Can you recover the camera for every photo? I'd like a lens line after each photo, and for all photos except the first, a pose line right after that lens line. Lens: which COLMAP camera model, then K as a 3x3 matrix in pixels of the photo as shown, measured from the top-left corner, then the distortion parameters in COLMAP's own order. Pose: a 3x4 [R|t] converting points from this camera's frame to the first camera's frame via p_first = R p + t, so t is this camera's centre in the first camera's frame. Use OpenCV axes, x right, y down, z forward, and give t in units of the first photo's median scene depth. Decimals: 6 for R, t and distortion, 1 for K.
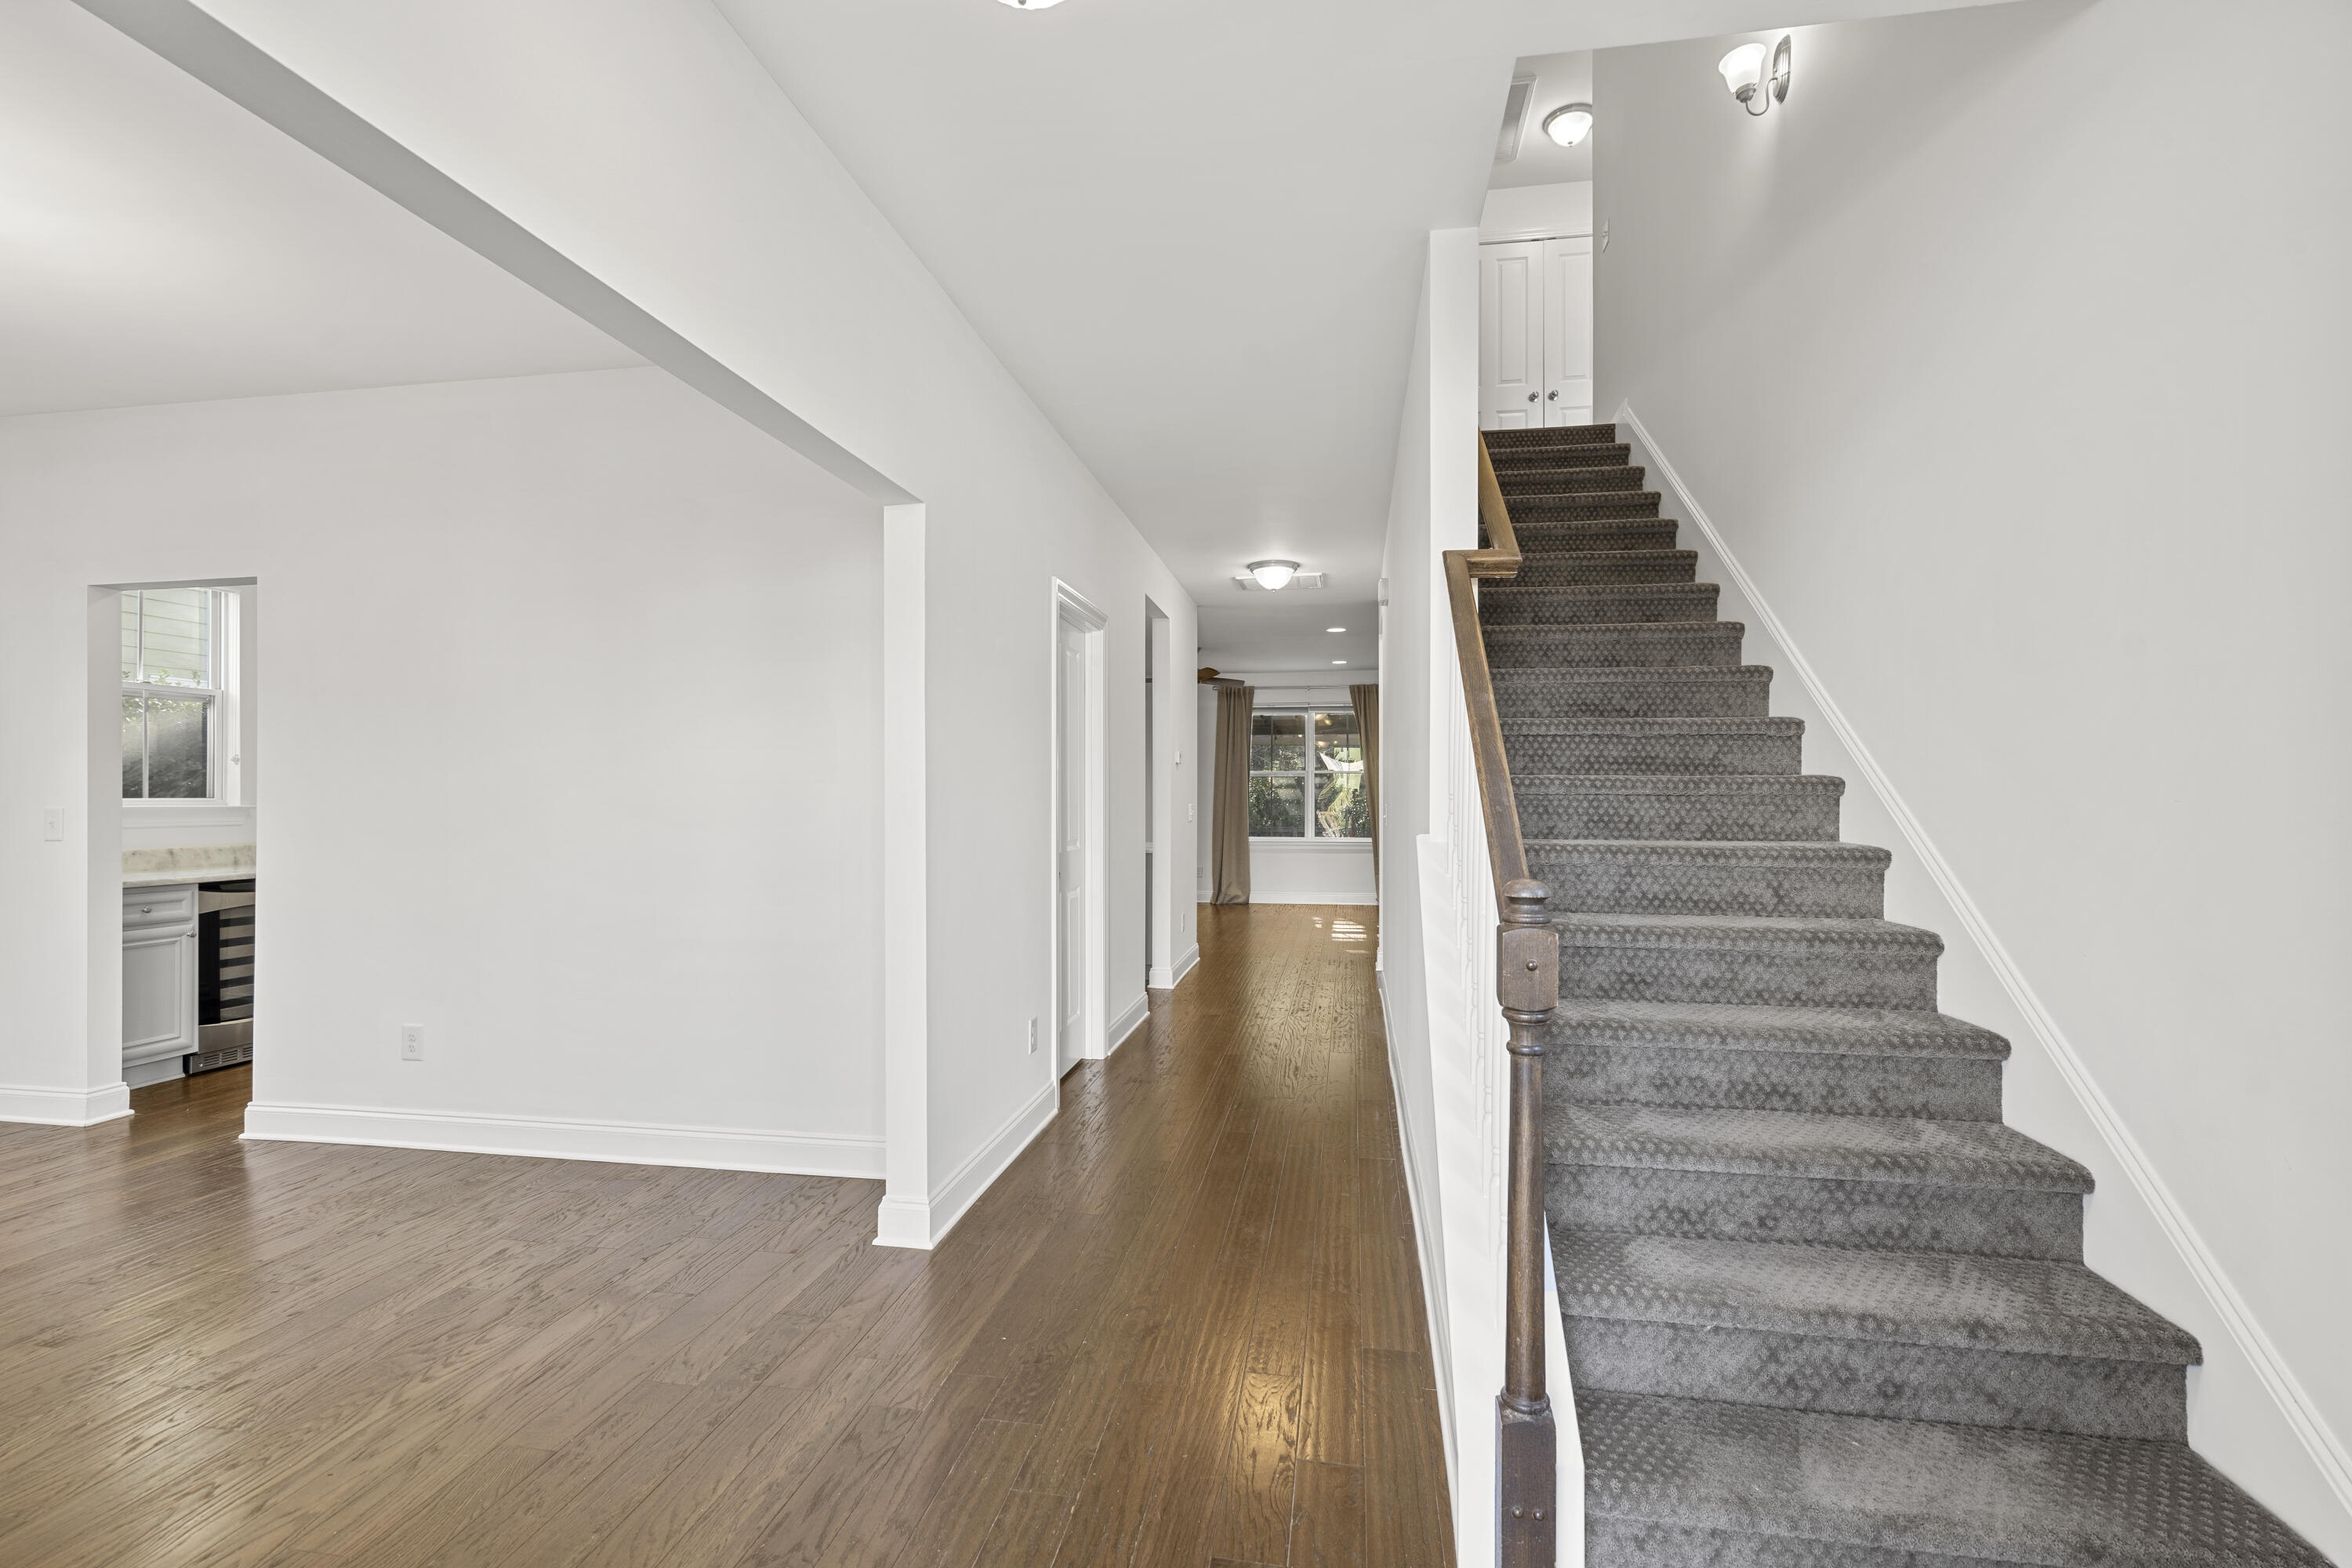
lens RADIAL K [[1067.2, 0, 1176.0], [0, 1067.2, 784.0], [0, 0, 1]] dist [0.000529, 0.000251]
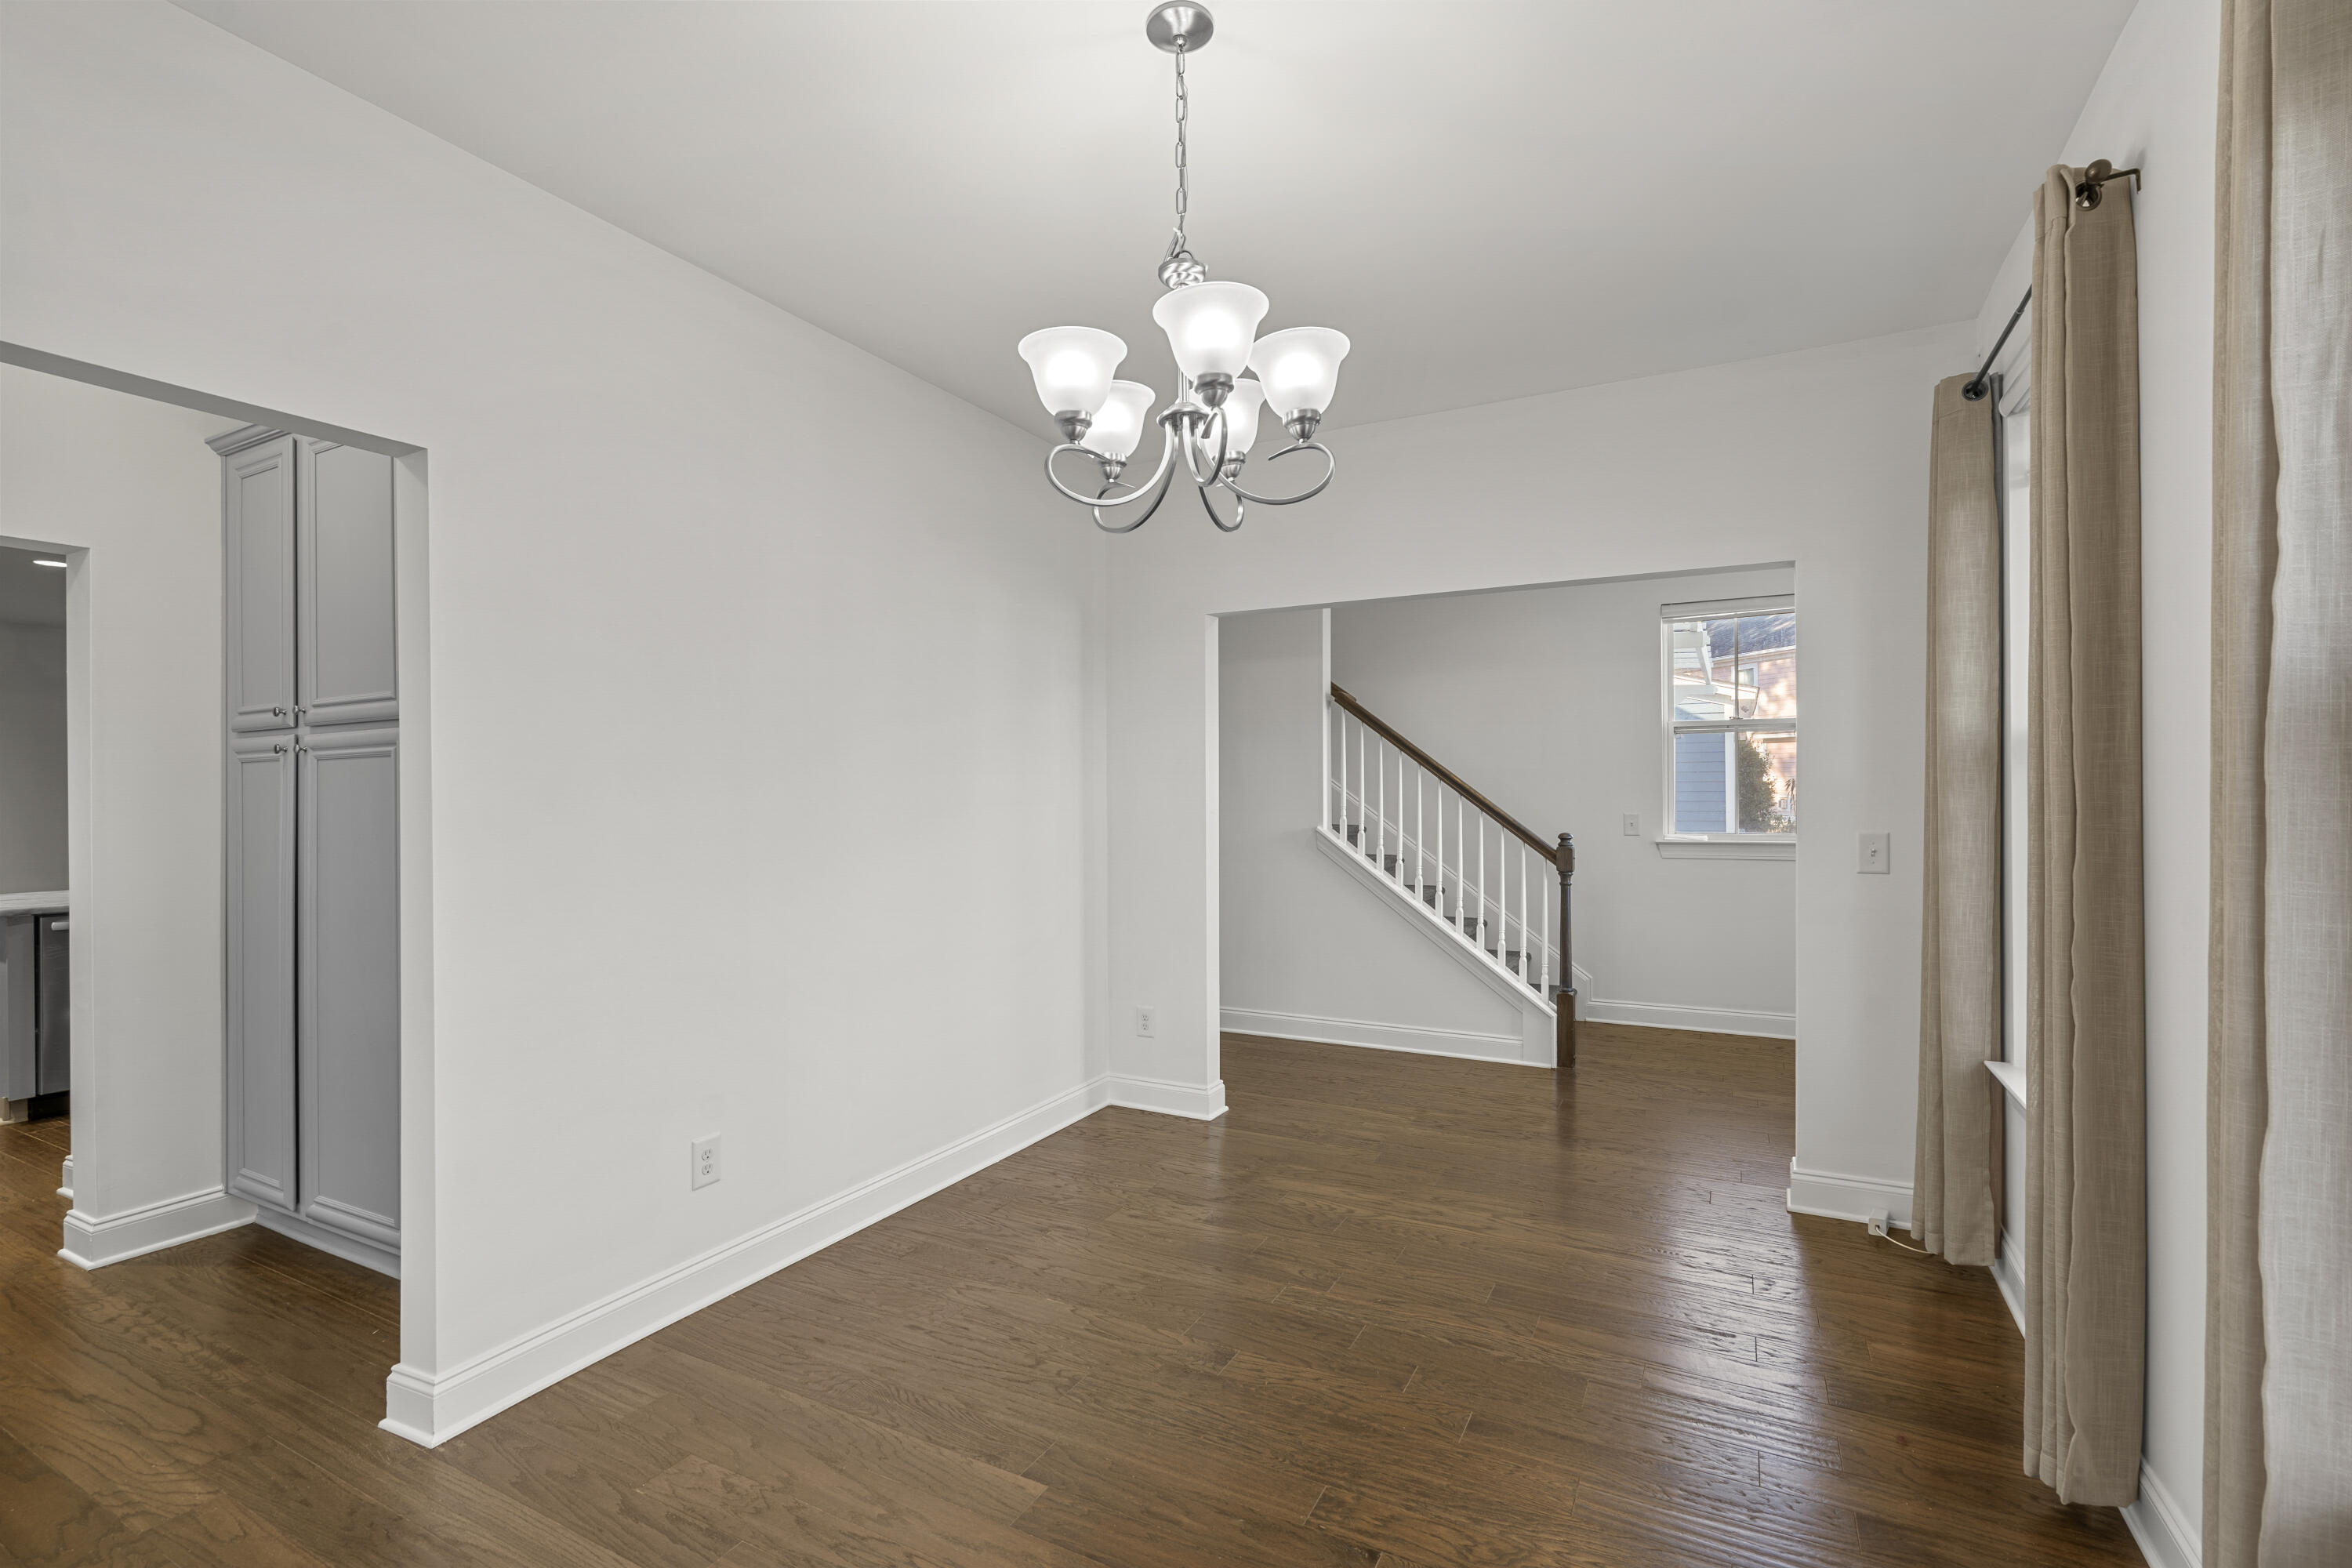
lens RADIAL K [[1031.0, 0, 1176.0], [0, 1031.0, 784.0], [0, 0, 1]] dist [0.000021, 0.000128]
pose [[0.332227, 0.004045, 0.943191, -1.030851], [0.003418, 0.999979, -0.005493, -0.011704], [-0.943193, 0.005049, 0.332206, 0.365785]]
